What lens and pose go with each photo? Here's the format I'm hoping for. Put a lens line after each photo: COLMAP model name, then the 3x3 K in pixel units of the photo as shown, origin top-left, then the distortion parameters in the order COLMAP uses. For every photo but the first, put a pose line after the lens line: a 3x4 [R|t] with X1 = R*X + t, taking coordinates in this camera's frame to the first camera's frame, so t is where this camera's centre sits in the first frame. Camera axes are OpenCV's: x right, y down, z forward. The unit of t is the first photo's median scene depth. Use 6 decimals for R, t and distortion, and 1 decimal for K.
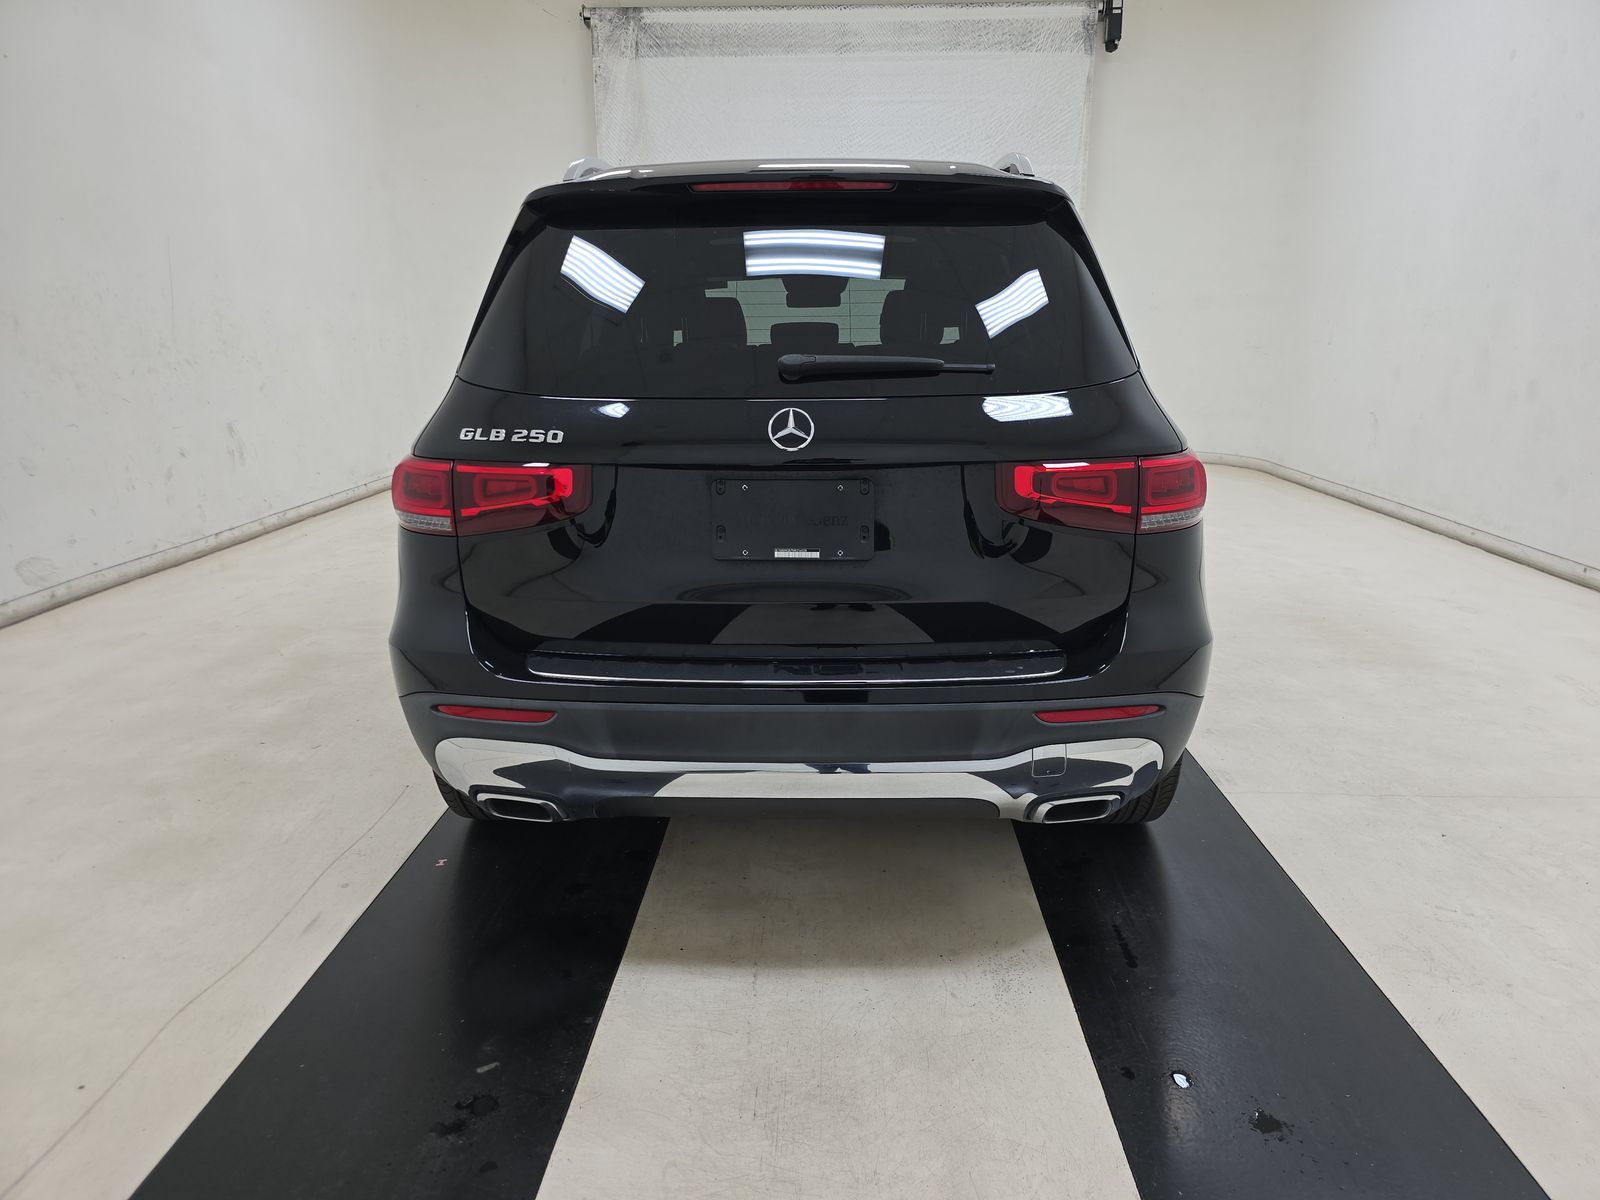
lens RADIAL K [[1108.0, 0, 807.2], [0, 1108.0, 607.4], [0, 0, 1]] dist [0.057573, -0.058313]
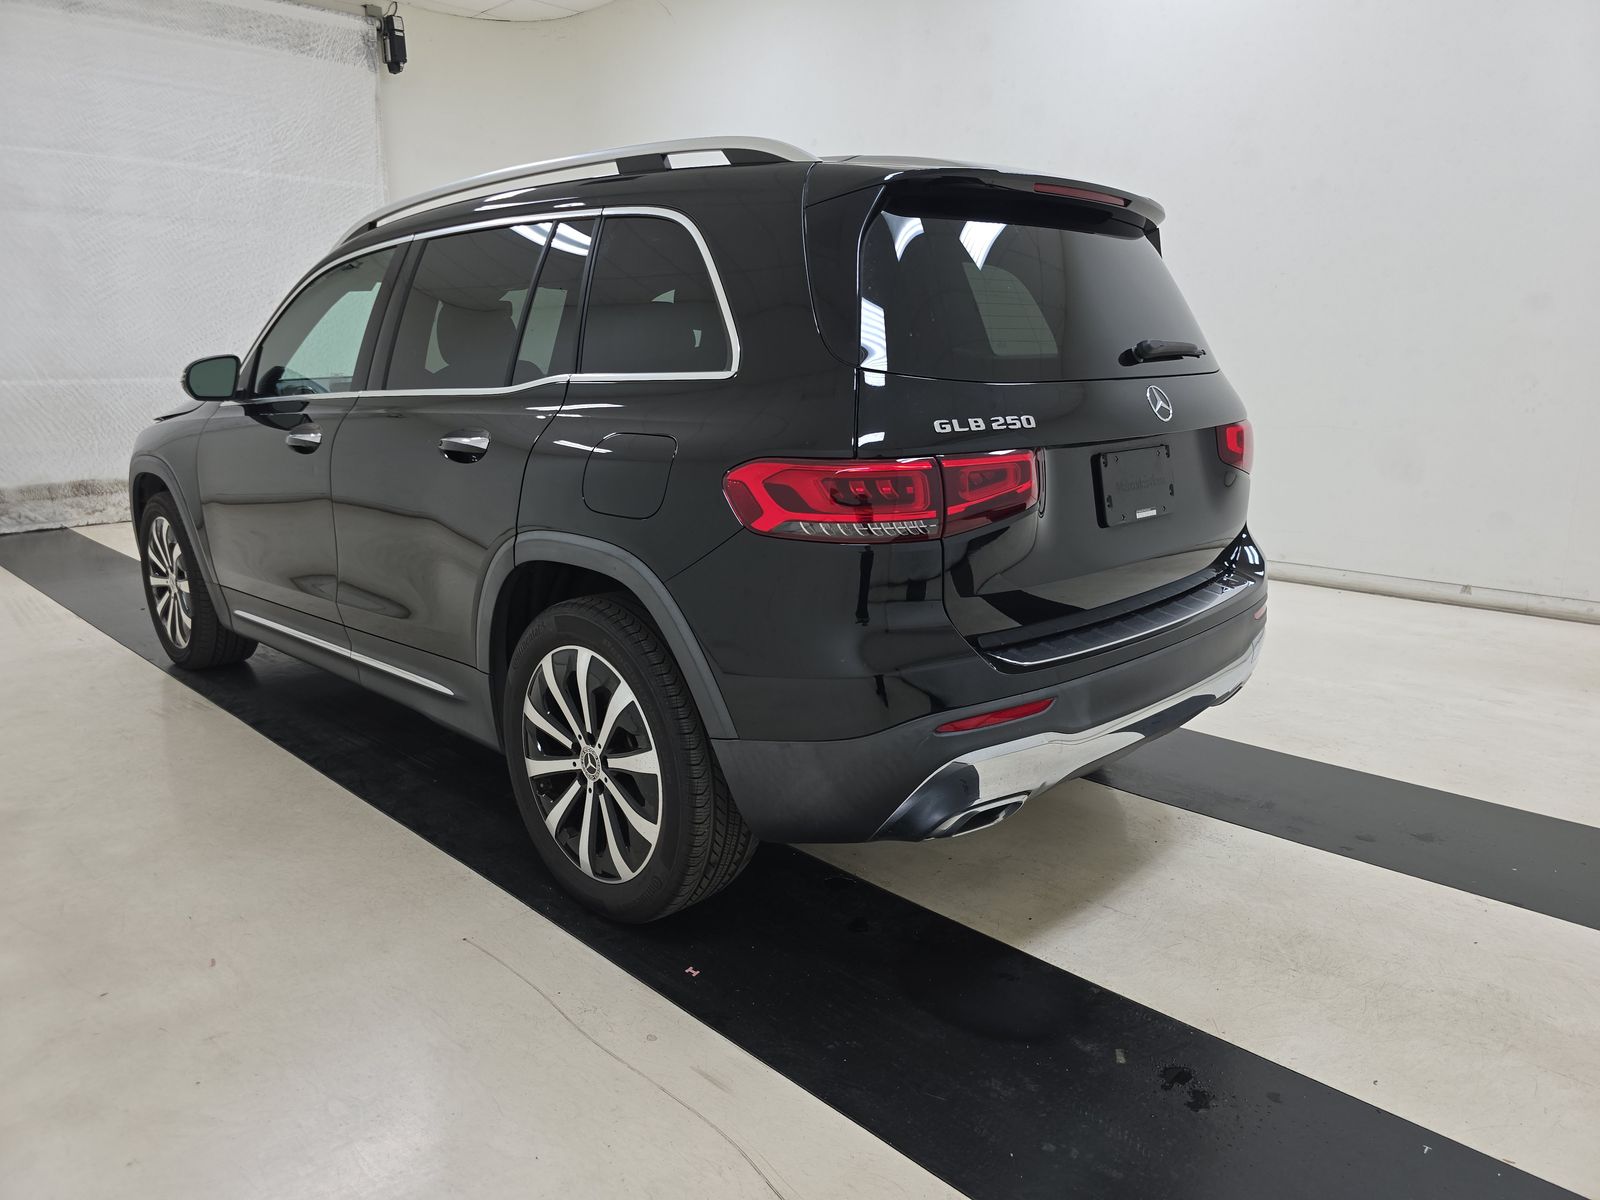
lens RADIAL K [[1108.0, 0, 807.2], [0, 1108.0, 607.4], [0, 0, 1]] dist [0.057573, -0.058313]
pose [[0.661933, -0.165305, 0.731108, -1.077871], [0.189746, 0.980564, 0.049914, -0.075273], [-0.725149, 0.105686, 0.680434, 0.468744]]
